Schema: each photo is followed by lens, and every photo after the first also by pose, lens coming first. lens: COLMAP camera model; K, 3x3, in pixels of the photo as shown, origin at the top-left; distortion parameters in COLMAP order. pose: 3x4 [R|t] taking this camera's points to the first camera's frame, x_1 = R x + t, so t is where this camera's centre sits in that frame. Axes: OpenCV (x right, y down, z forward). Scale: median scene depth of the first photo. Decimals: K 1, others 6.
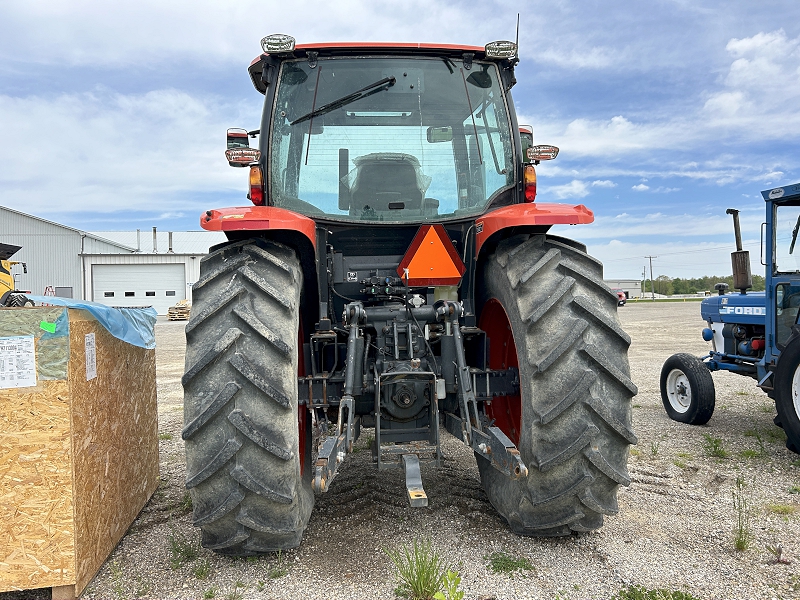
lens RADIAL K [[604.4, 0, 395.1], [0, 604.4, 300.2], [0, 0, 1]] dist [0.045473, -0.051924]
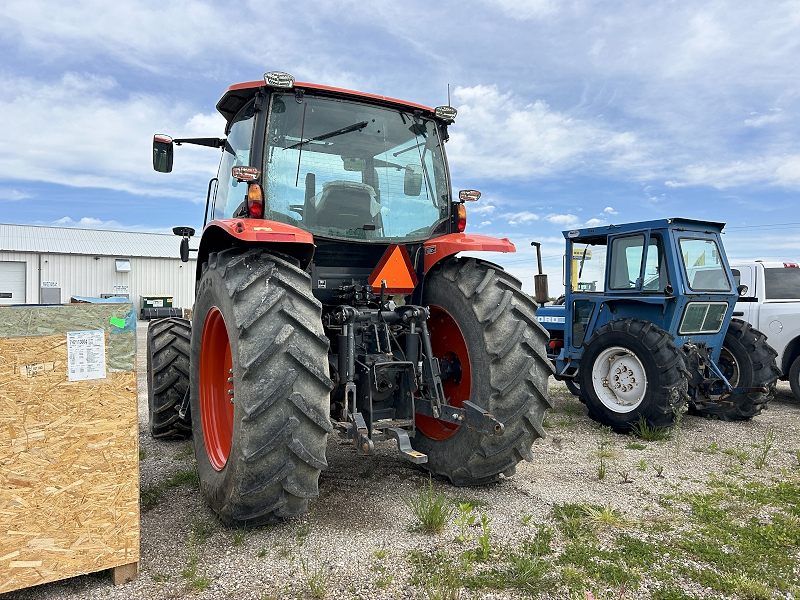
lens RADIAL K [[604.4, 0, 404.6], [0, 604.4, 304.6], [0, 0, 1]] dist [0.045473, -0.051924]
pose [[0.913323, 0.021223, 0.406683, -0.473649], [-0.016816, 0.999755, -0.014409, 0.017161], [-0.406889, 0.006321, 0.913456, -0.155768]]
